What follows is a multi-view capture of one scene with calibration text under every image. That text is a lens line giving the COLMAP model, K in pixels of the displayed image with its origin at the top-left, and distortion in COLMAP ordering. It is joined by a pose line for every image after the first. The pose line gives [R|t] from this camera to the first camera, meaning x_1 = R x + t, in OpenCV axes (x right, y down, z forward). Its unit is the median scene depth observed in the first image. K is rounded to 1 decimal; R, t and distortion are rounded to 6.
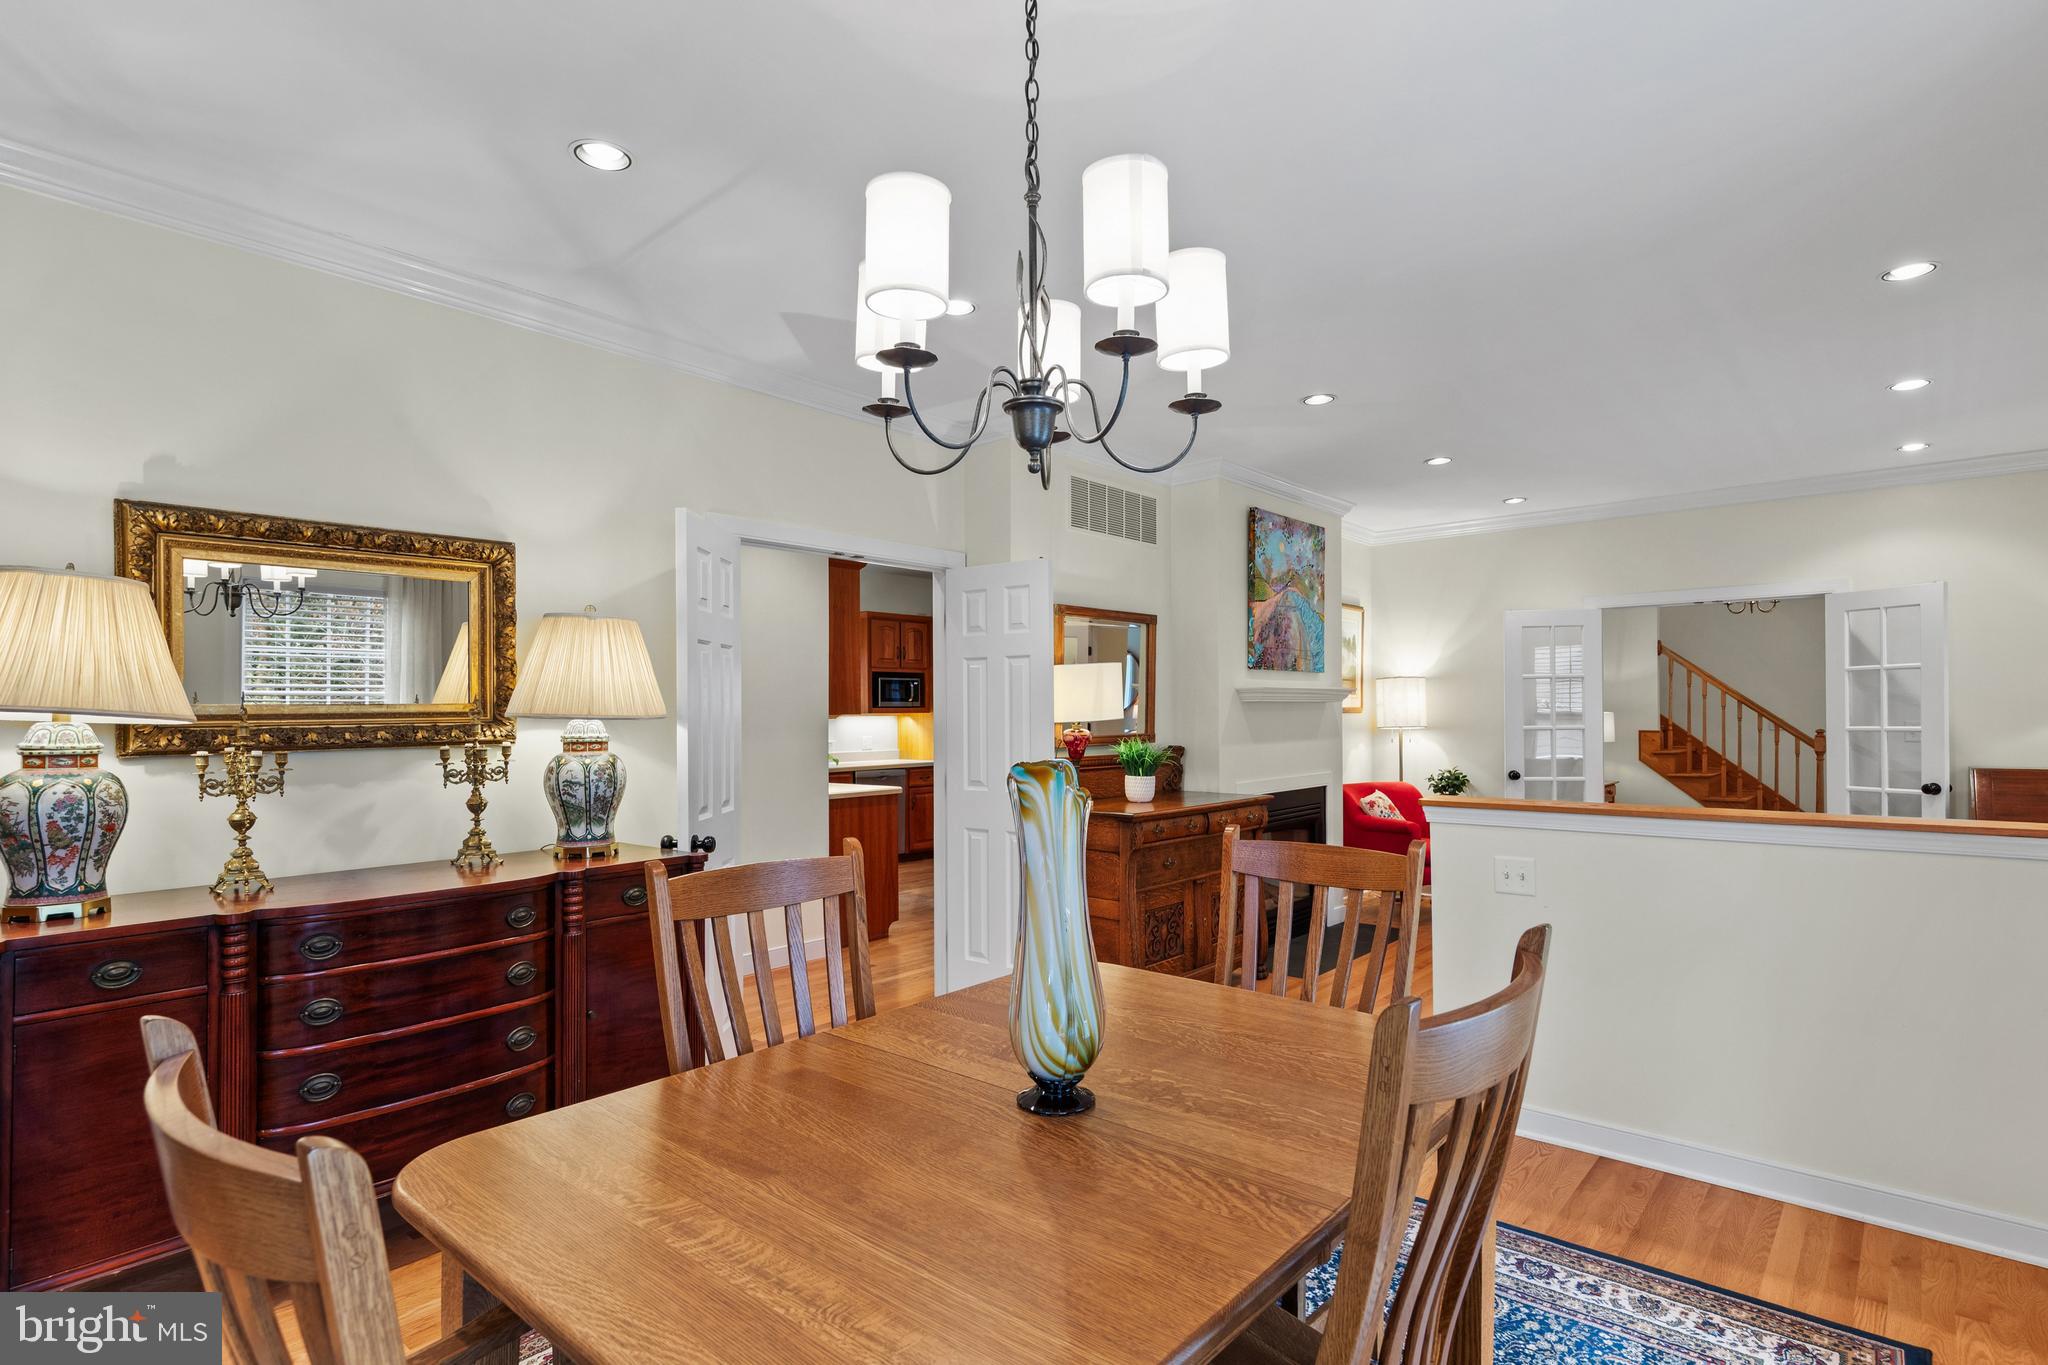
lens RADIAL K [[1050.2, 0, 1024.0], [0, 1050.2, 682.5], [0, 0, 1]] dist [-0.000124, 0.000138]
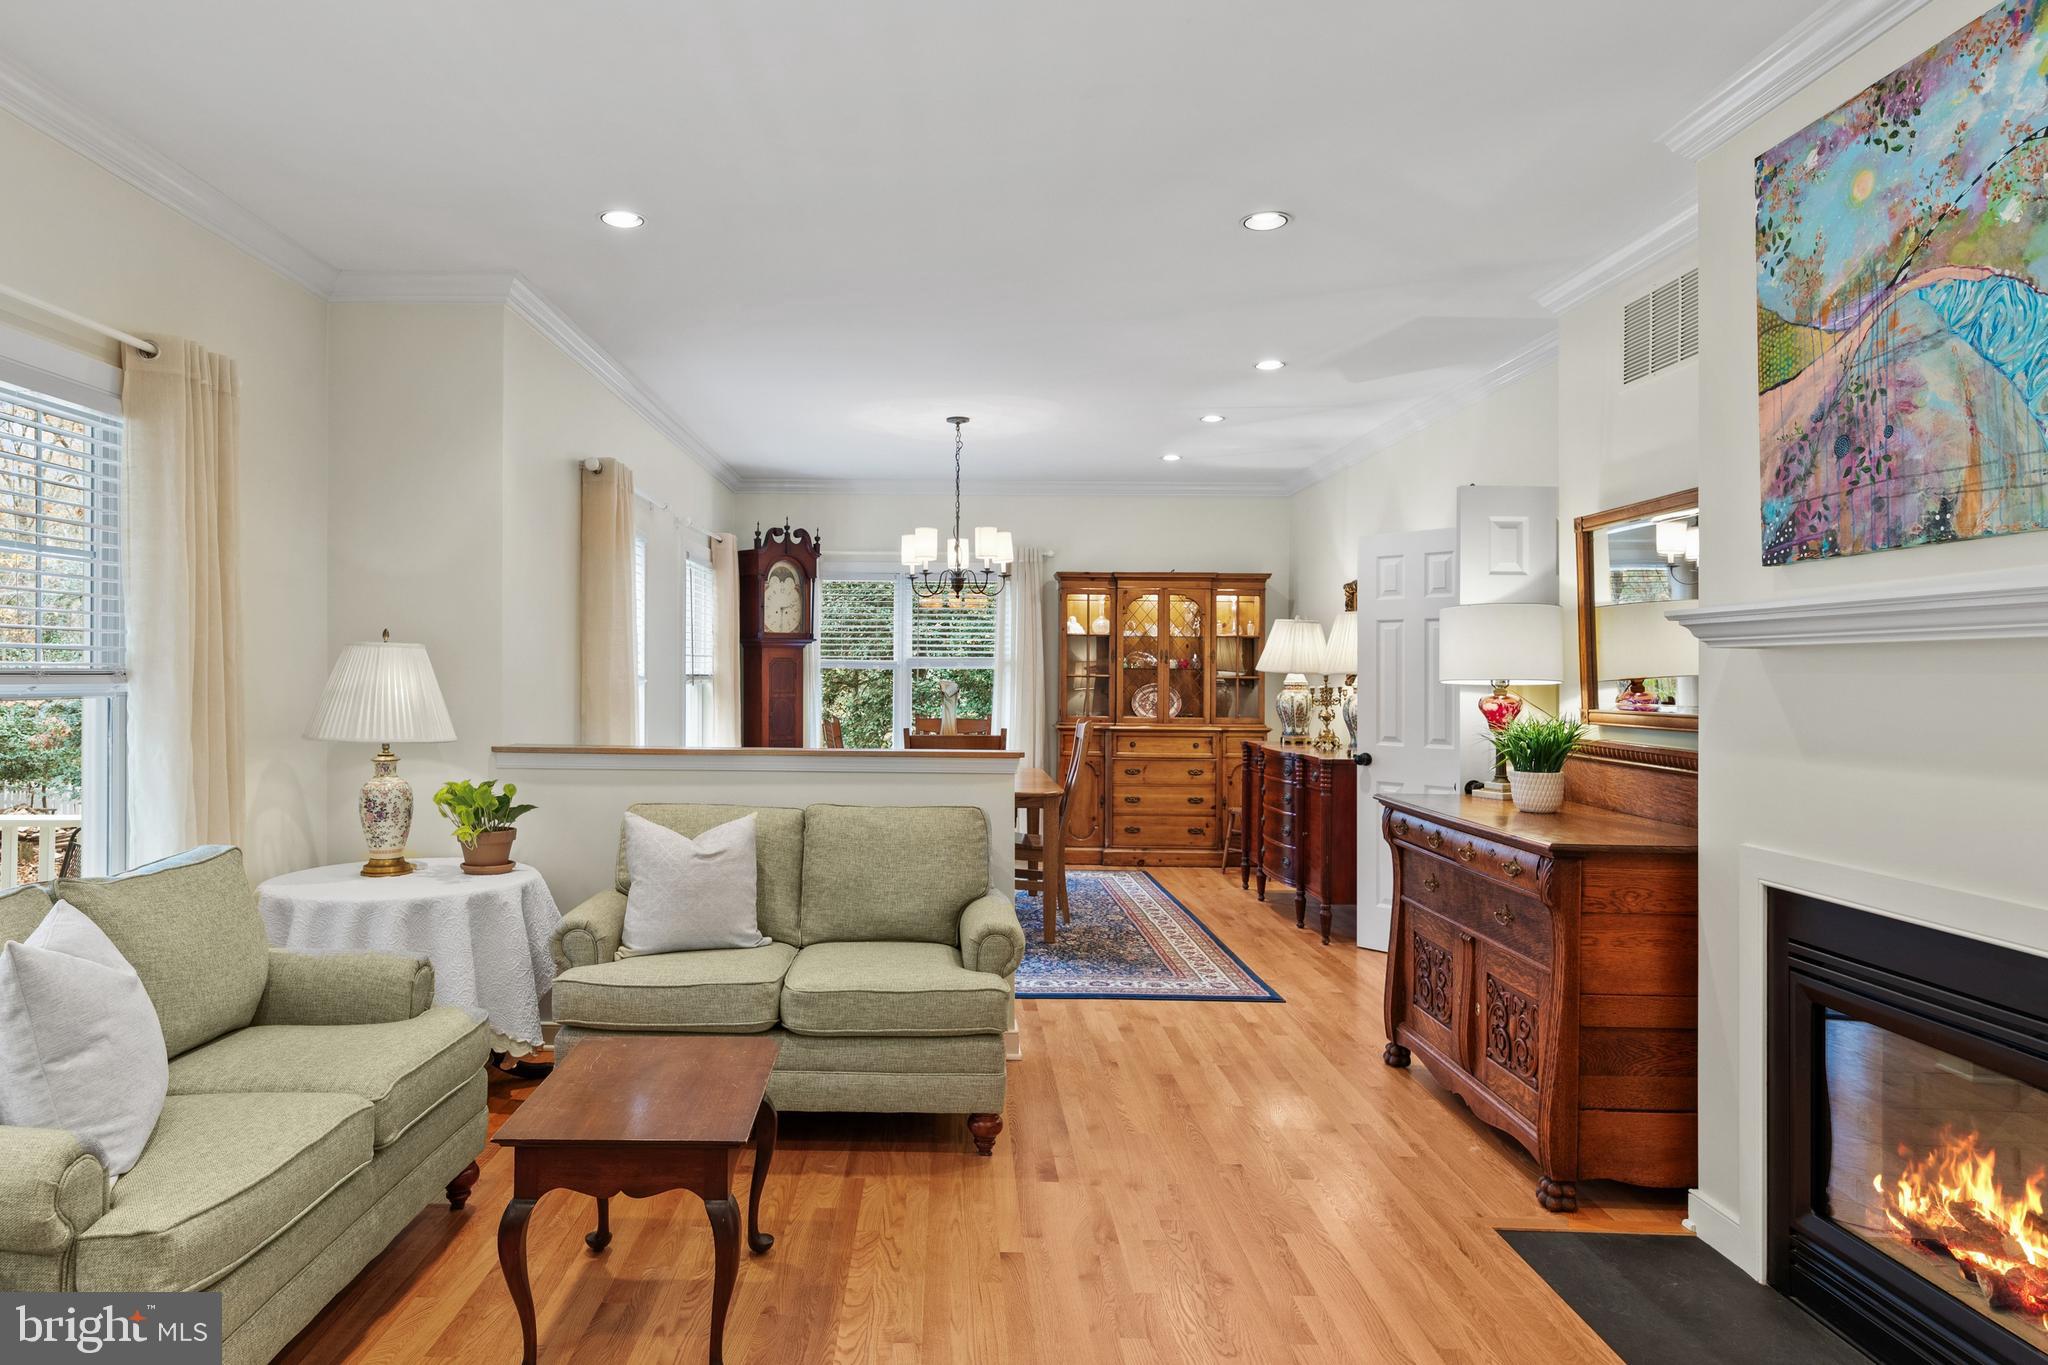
lens RADIAL K [[1149.8, 0, 1024.0], [0, 1149.8, 682.5], [0, 0, 1]] dist [0.000273, 0.000245]
pose [[-0.725069, -0.000205, -0.688677, 0.701466], [0.003230, 0.999988, -0.003698, 0.030895], [0.688669, -0.004906, -0.725059, 1.094495]]
